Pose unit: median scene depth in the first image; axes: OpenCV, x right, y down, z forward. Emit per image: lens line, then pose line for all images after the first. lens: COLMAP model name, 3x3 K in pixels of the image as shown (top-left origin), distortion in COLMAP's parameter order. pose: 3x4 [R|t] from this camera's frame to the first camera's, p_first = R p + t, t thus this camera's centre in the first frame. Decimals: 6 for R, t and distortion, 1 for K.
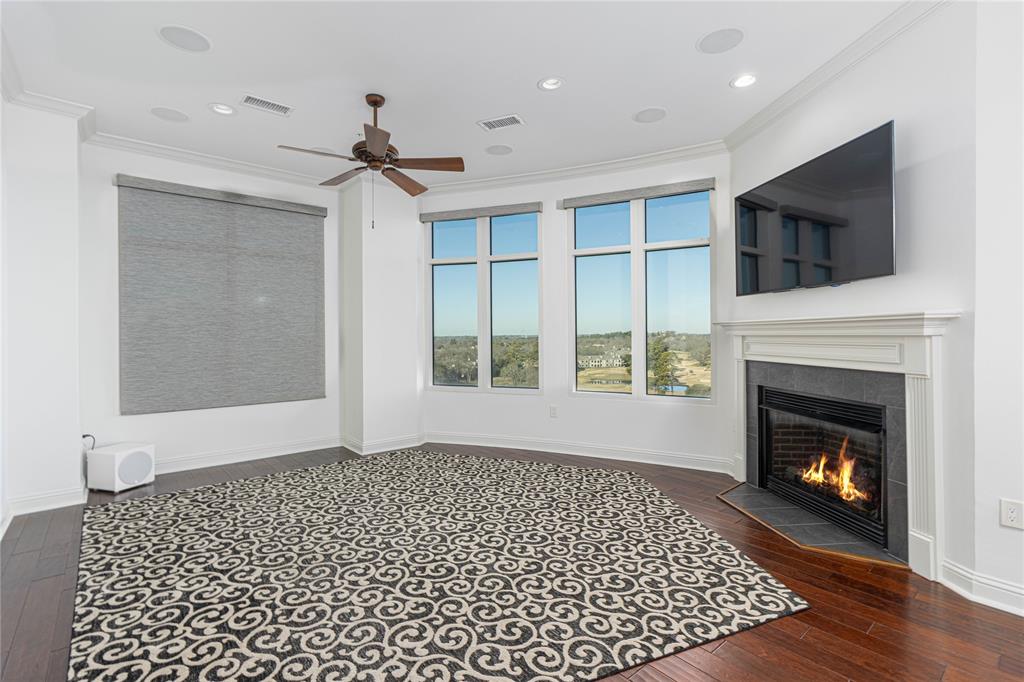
lens RADIAL K [[472.1, 0, 508.2], [0, 472.1, 335.5], [0, 0, 1]] dist [0.005053, -0.000996]
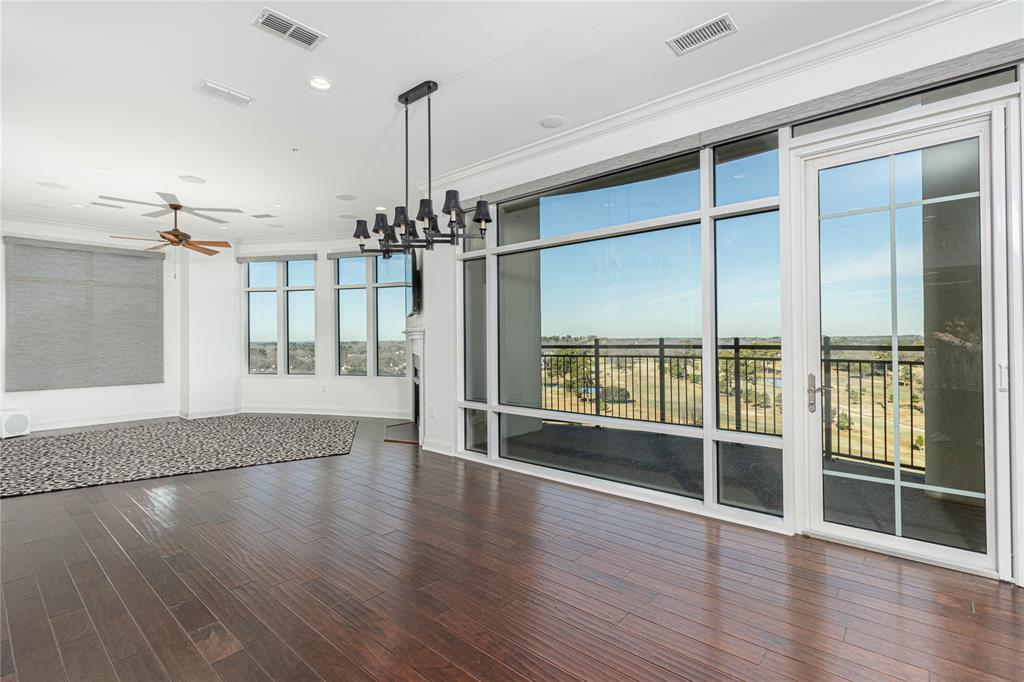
lens RADIAL K [[472.1, 0, 515.3], [0, 472.1, 341.6], [0, 0, 1]] dist [0.005053, -0.000996]
pose [[0.988451, -0.000122, 0.151542, 0.491123], [-0.000240, 0.999997, 0.002372, 0.001100], [-0.151542, -0.002381, 0.988448, -0.648348]]
